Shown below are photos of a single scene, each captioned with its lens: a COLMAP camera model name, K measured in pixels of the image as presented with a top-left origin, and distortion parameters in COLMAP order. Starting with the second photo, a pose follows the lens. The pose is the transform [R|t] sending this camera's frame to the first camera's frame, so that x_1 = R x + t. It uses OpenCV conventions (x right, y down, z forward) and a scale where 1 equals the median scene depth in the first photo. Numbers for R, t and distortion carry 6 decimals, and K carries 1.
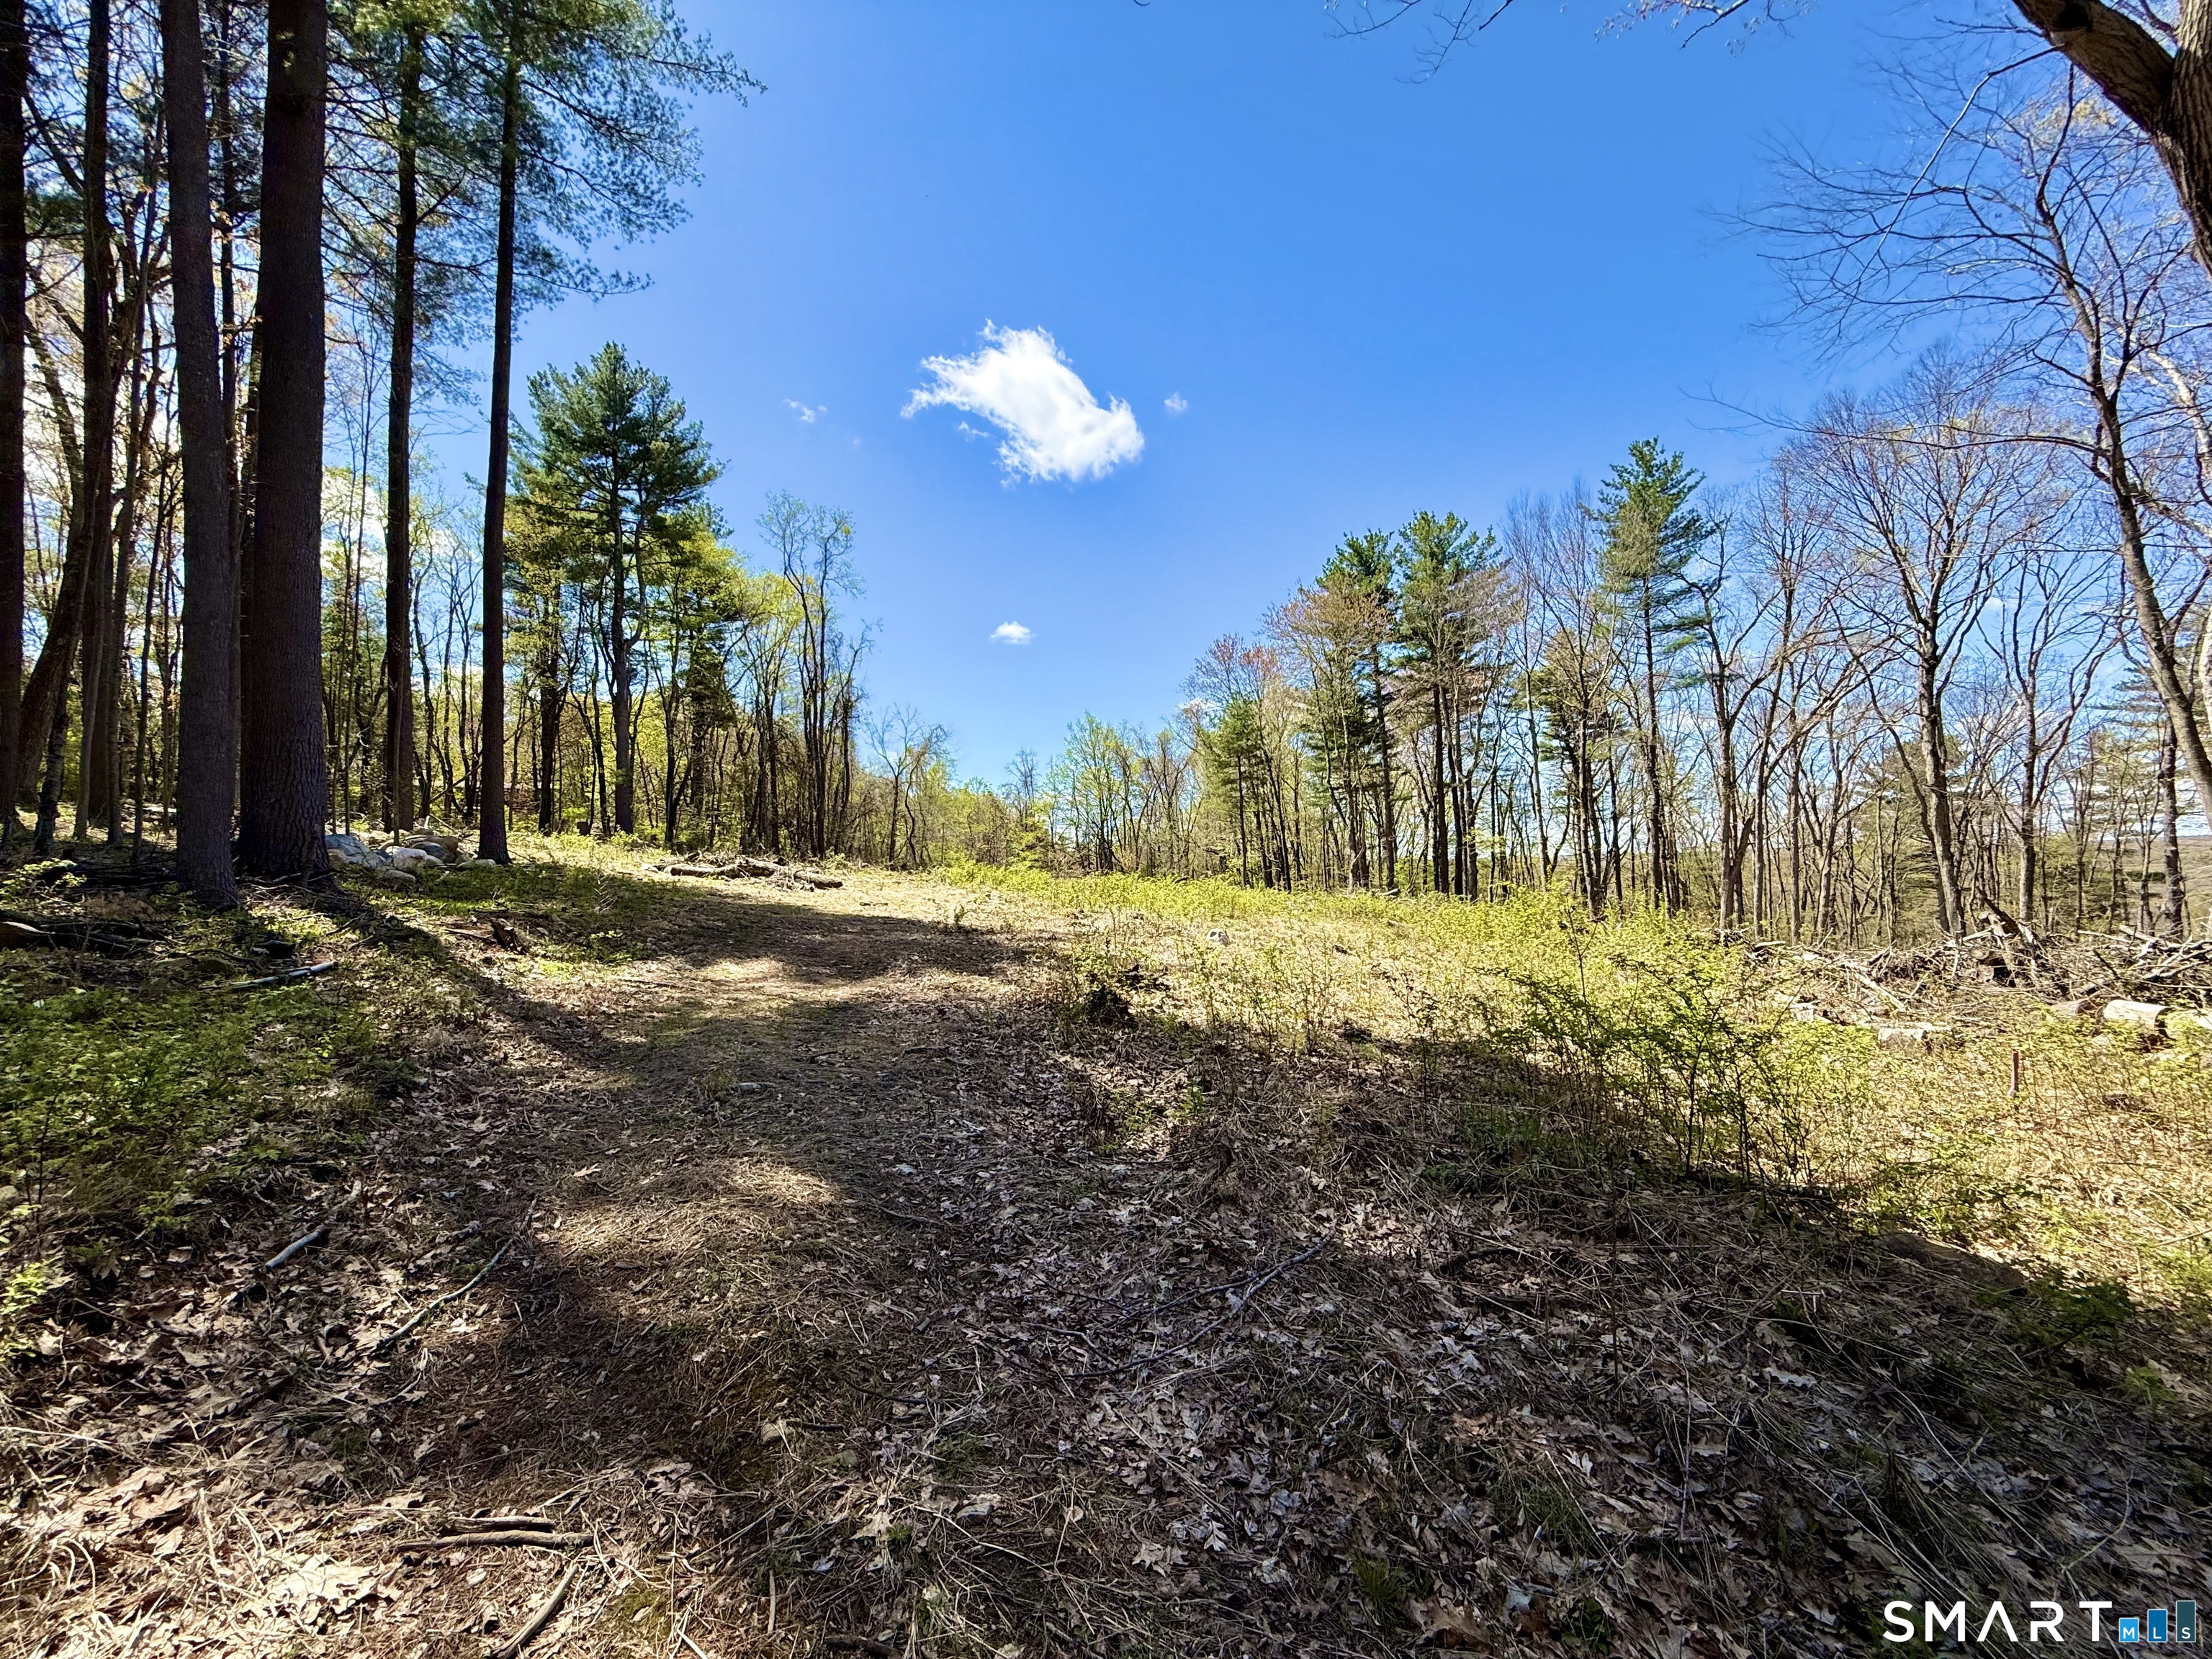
lens RADIAL K [[871.0, 0, 1099.7], [0, 871.0, 824.8], [0, 0, 1]] dist [0.007313, -0.000401]
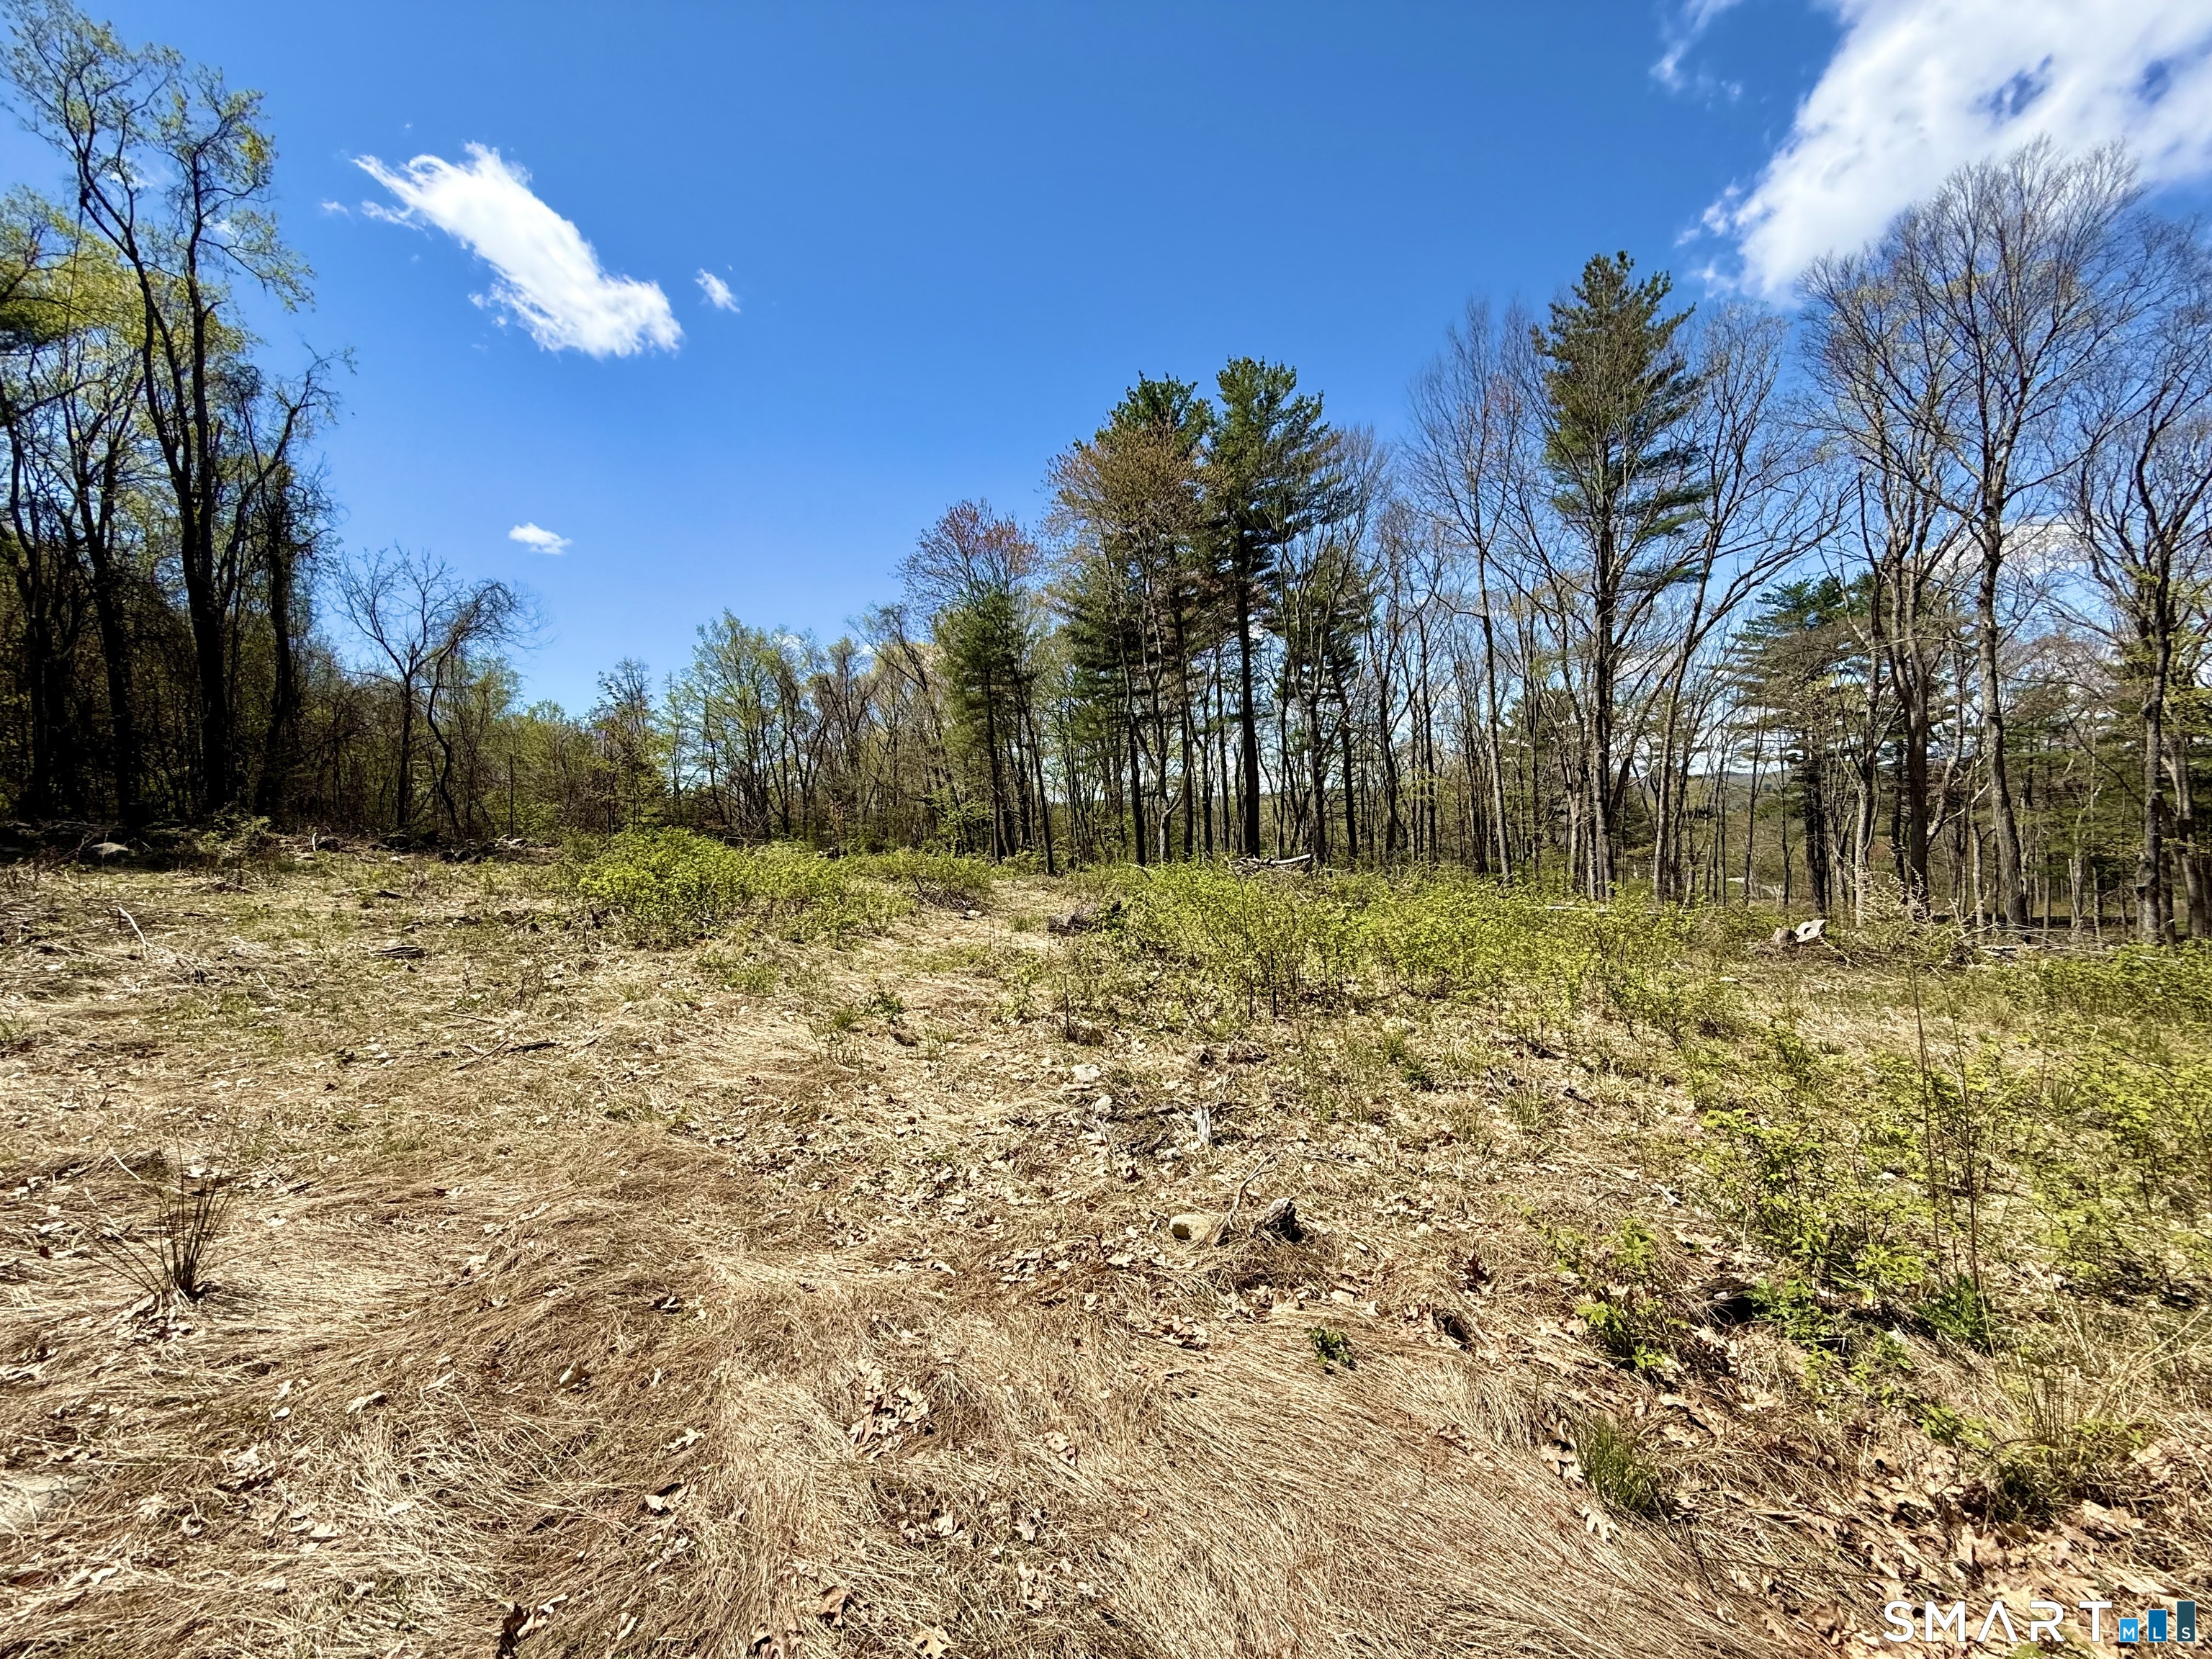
lens RADIAL K [[871.0, 0, 1099.7], [0, 871.0, 824.8], [0, 0, 1]] dist [0.007313, -0.000401]
pose [[0.907201, -0.020961, 0.420176, -0.076570], [-0.005104, 0.998136, 0.060814, 0.007592], [-0.420667, -0.057316, 0.905403, 0.336178]]
